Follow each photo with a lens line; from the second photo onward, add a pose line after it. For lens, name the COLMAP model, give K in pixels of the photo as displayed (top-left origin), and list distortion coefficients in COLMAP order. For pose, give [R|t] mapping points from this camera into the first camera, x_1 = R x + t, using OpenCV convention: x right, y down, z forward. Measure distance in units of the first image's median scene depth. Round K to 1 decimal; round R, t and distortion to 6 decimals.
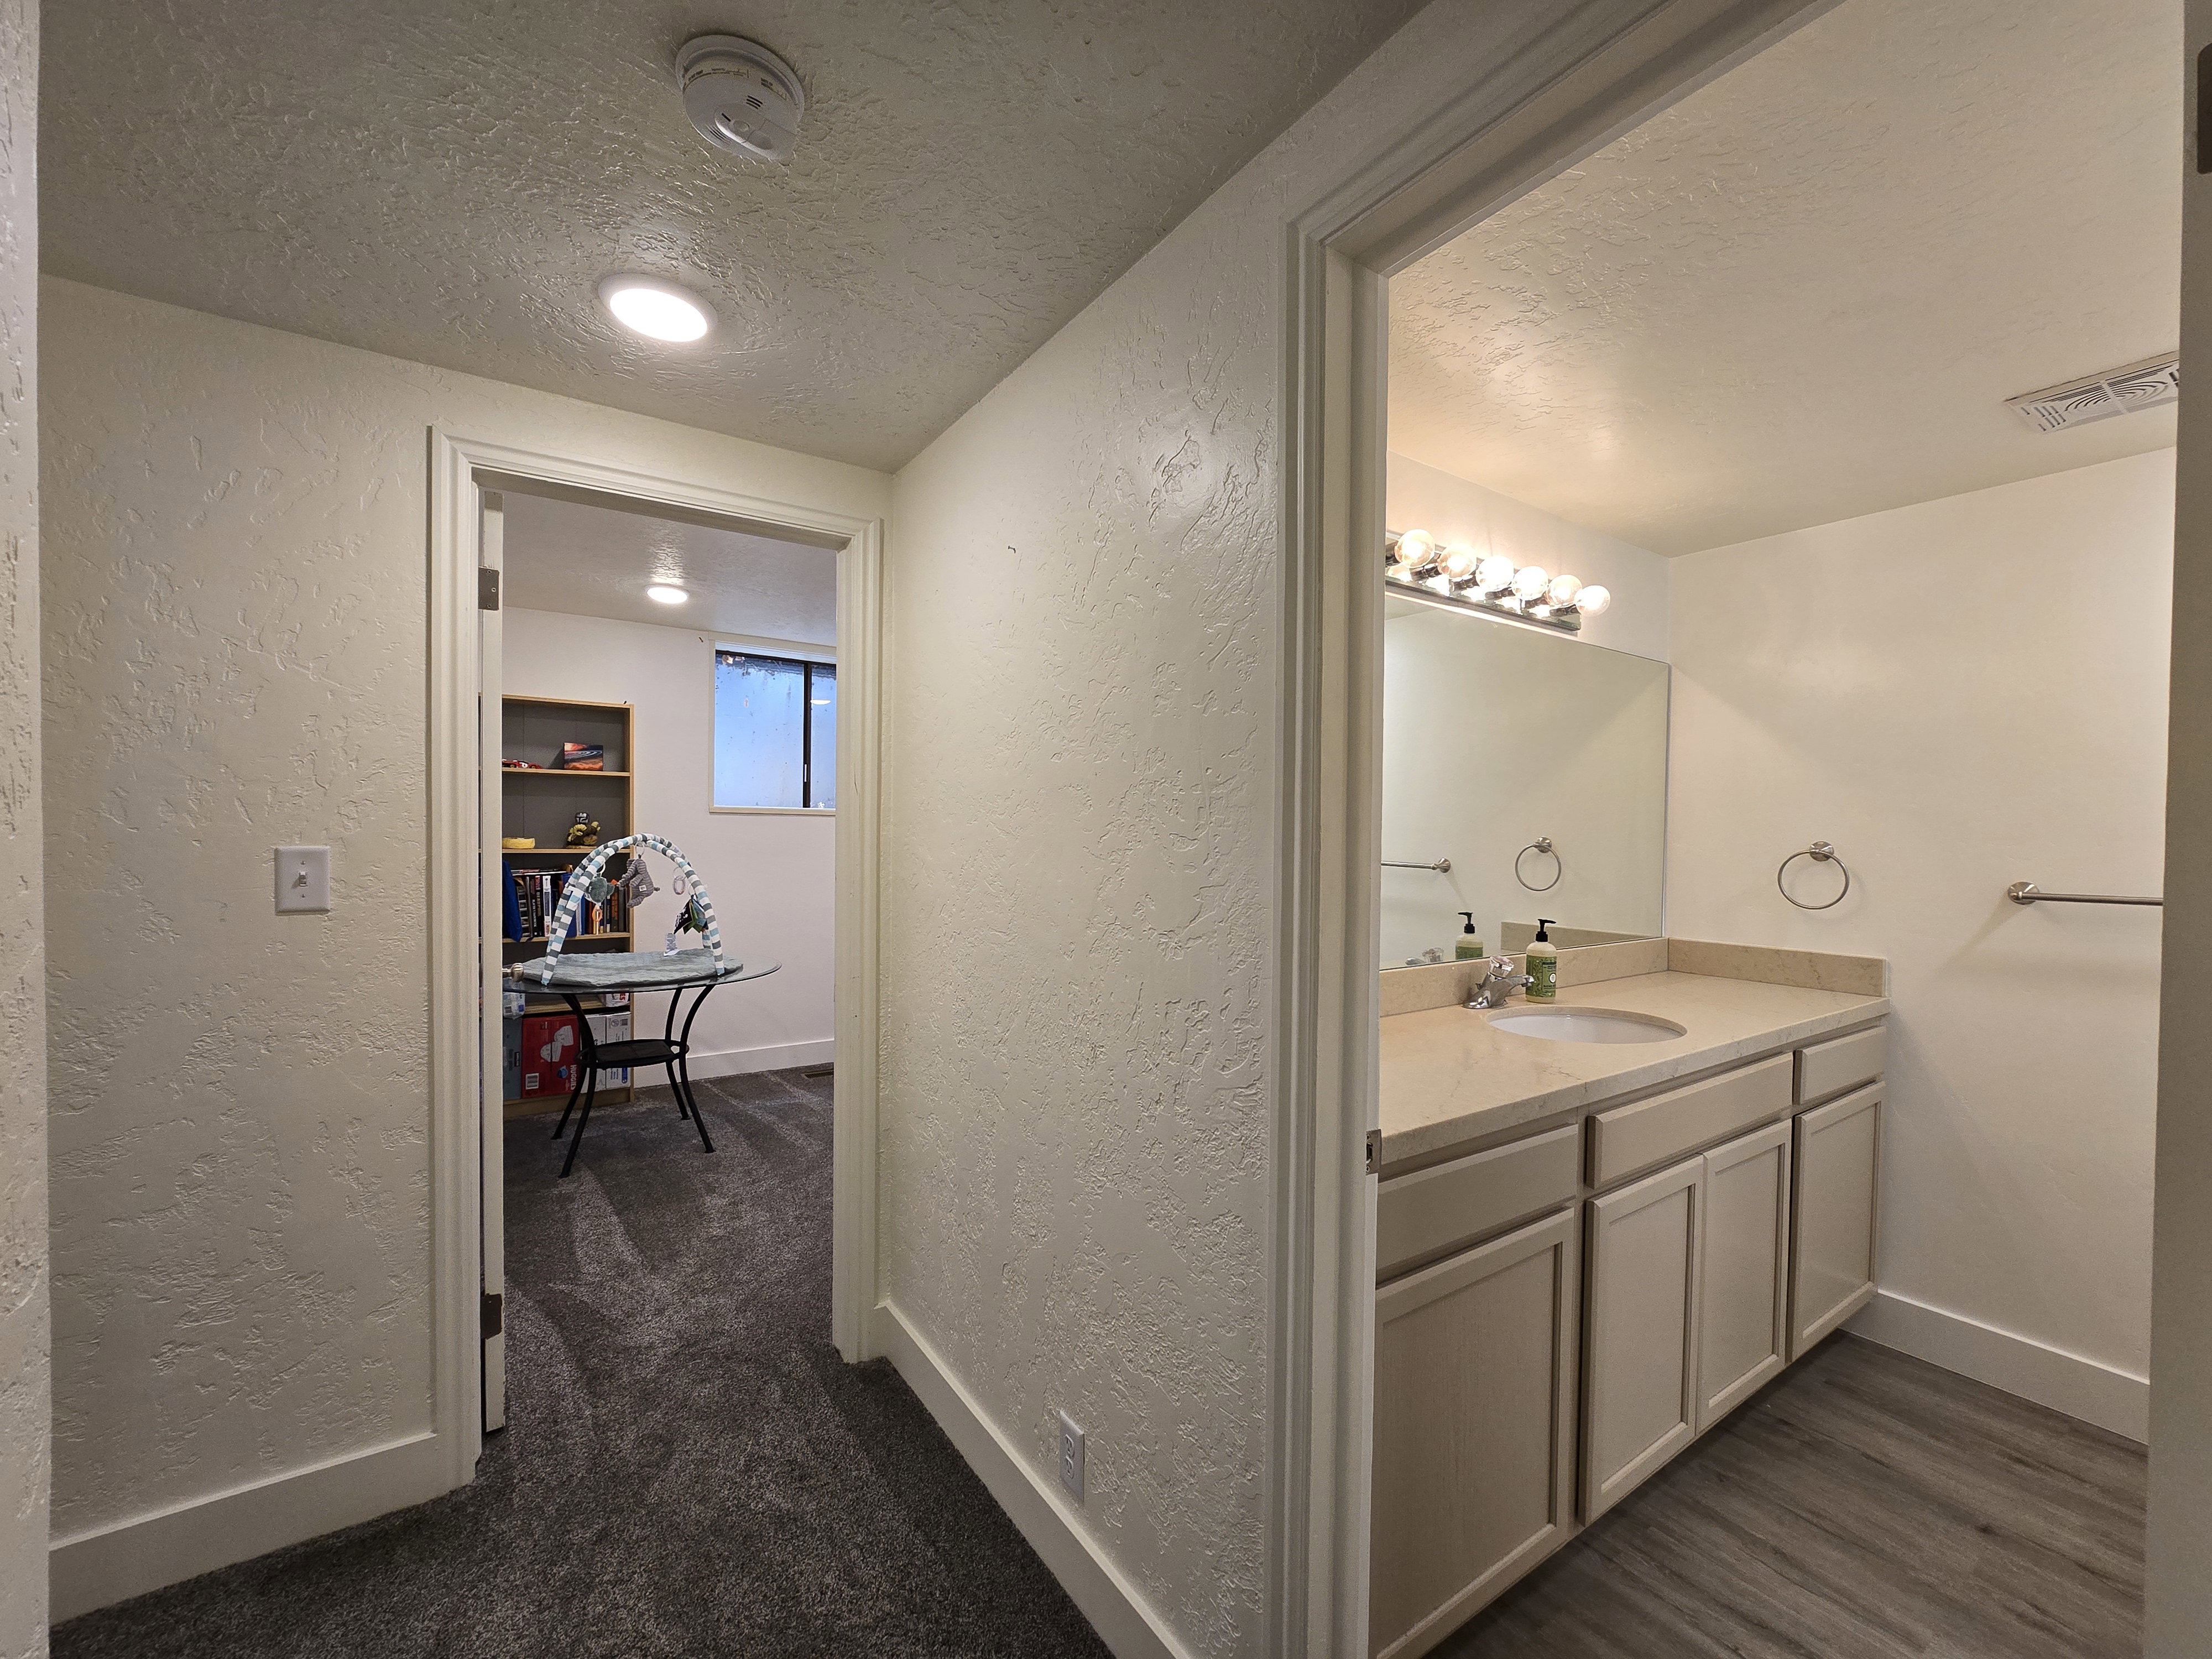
lens RADIAL K [[902.5, 0, 1092.2], [0, 902.5, 844.6], [0, 0, 1]] dist [-0.007938, 0.000322]
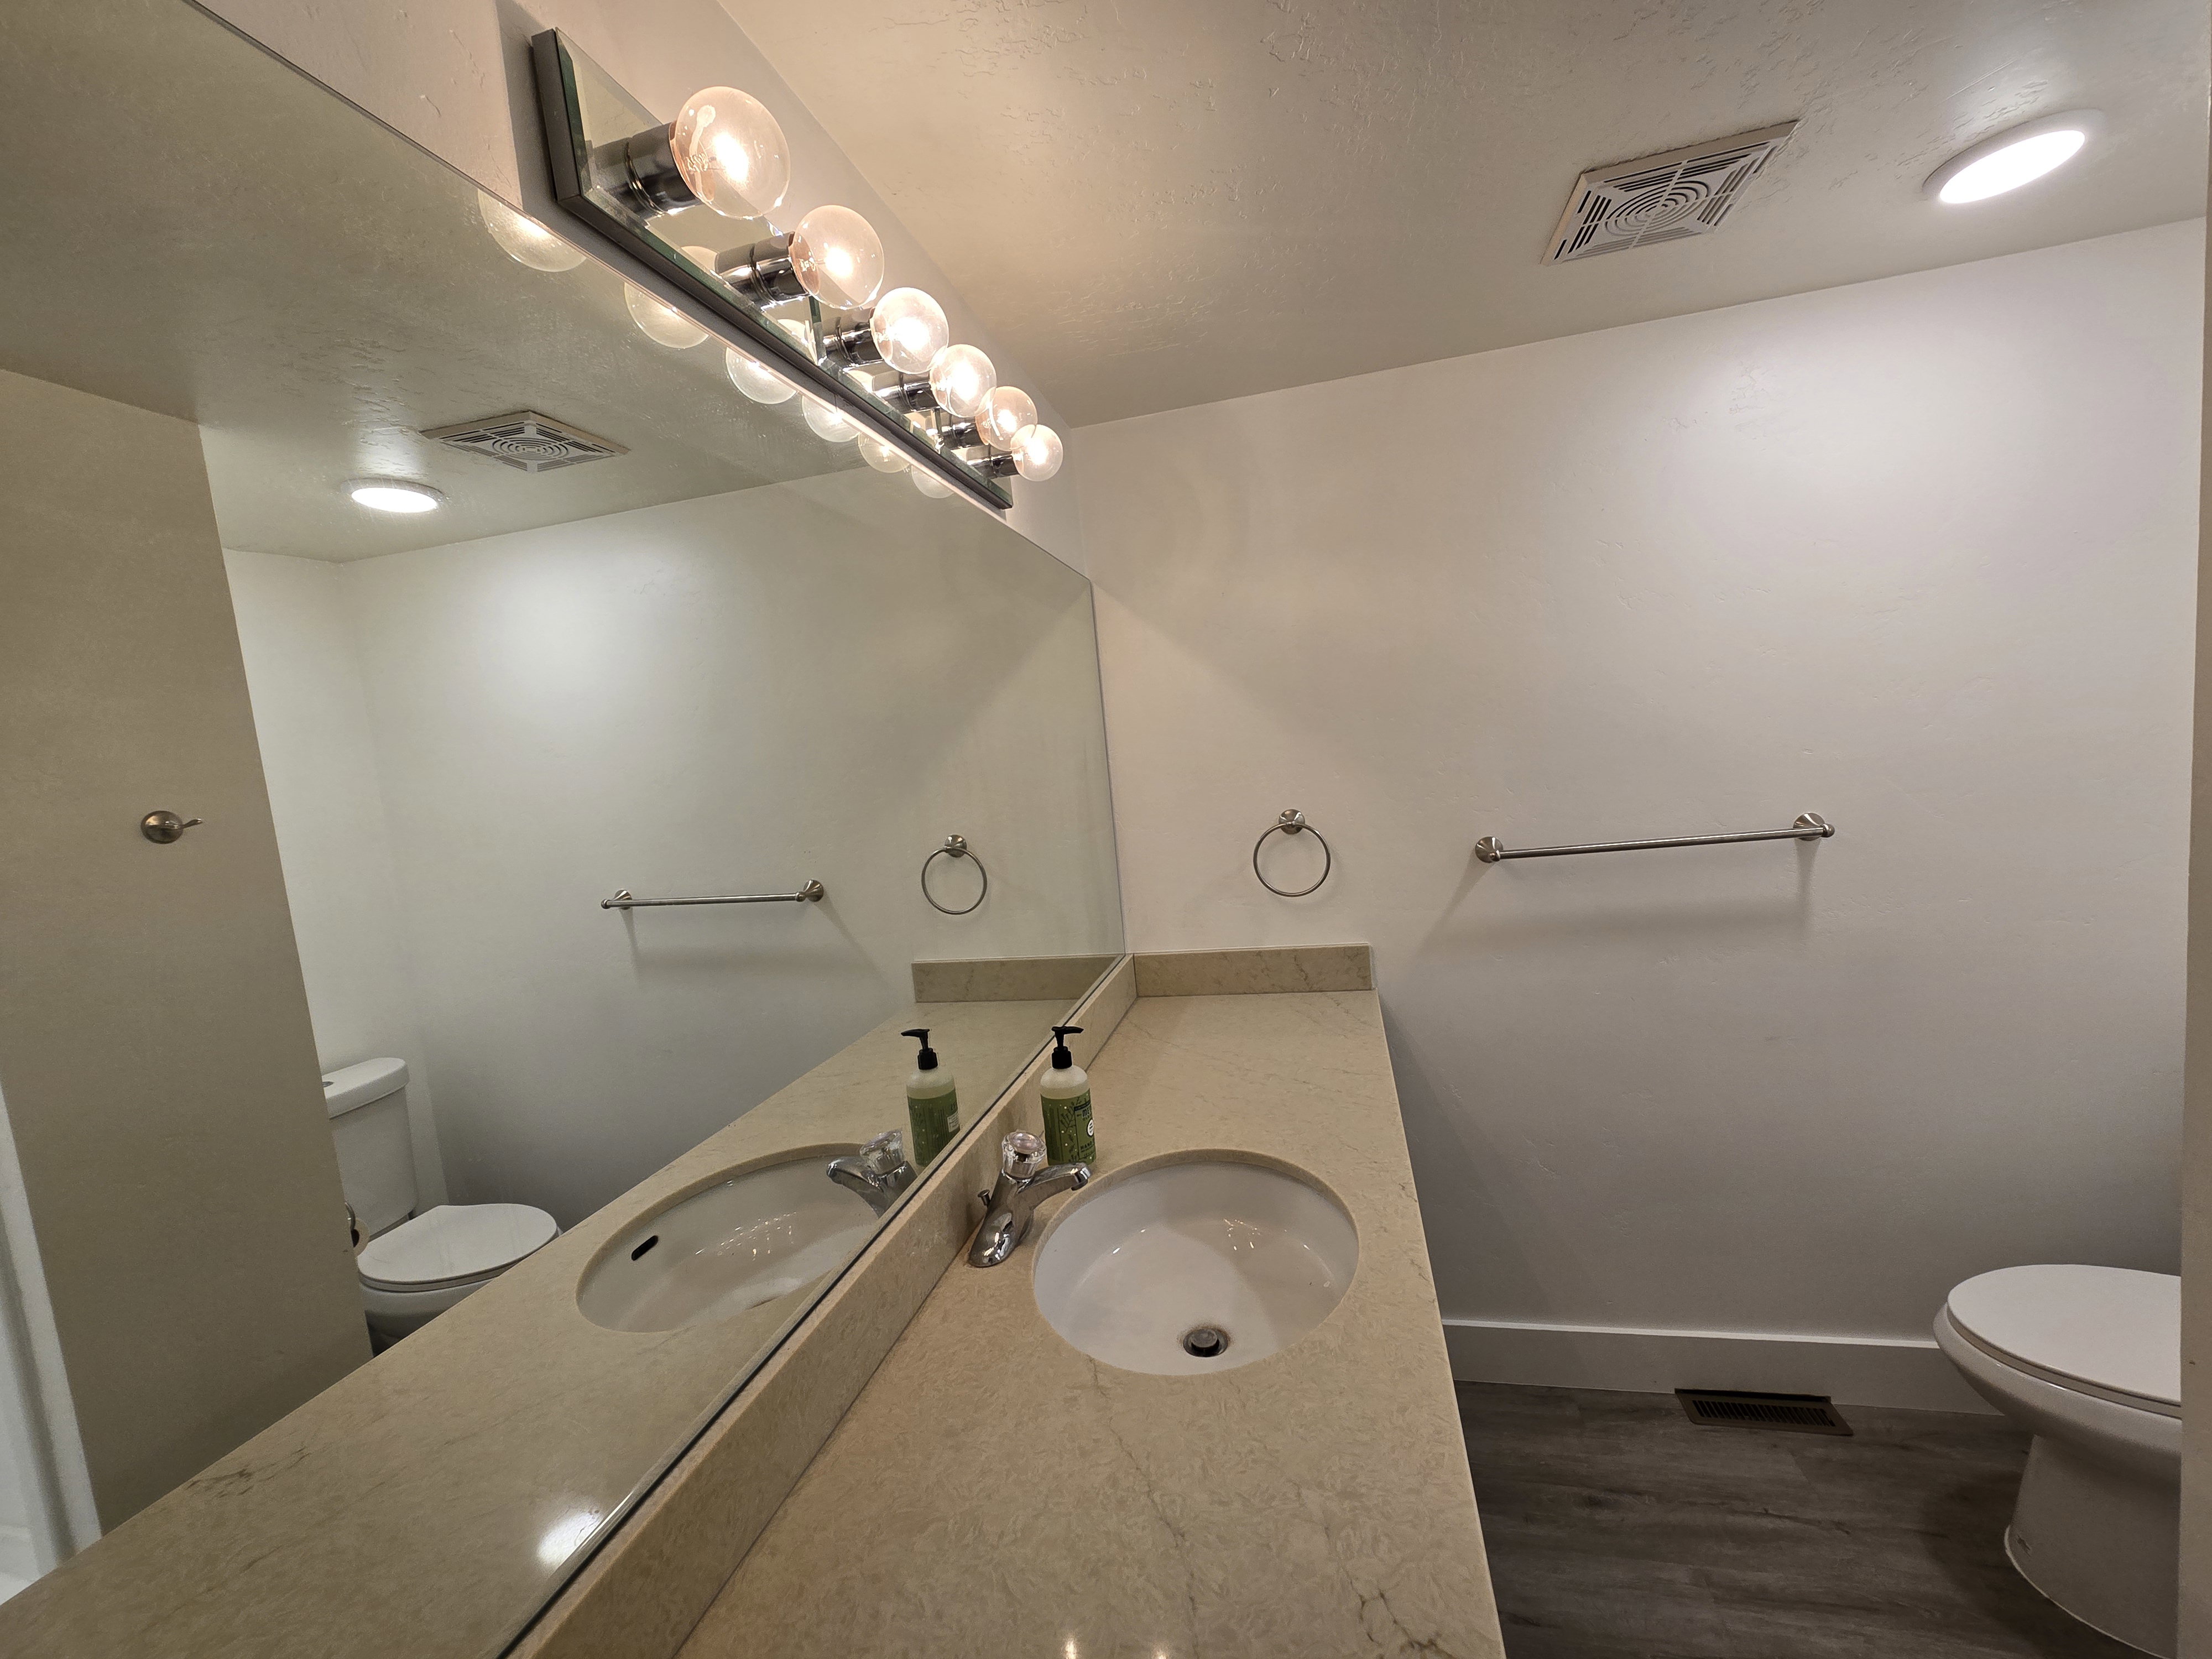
lens RADIAL K [[902.5, 0, 1102.1], [0, 902.5, 847.3], [0, 0, 1]] dist [-0.007938, 0.000322]
pose [[0.728670, -0.153705, 0.667394, 0.158141], [0.115434, 0.988112, 0.101537, -0.071940], [-0.675067, 0.003053, 0.737750, 0.536295]]
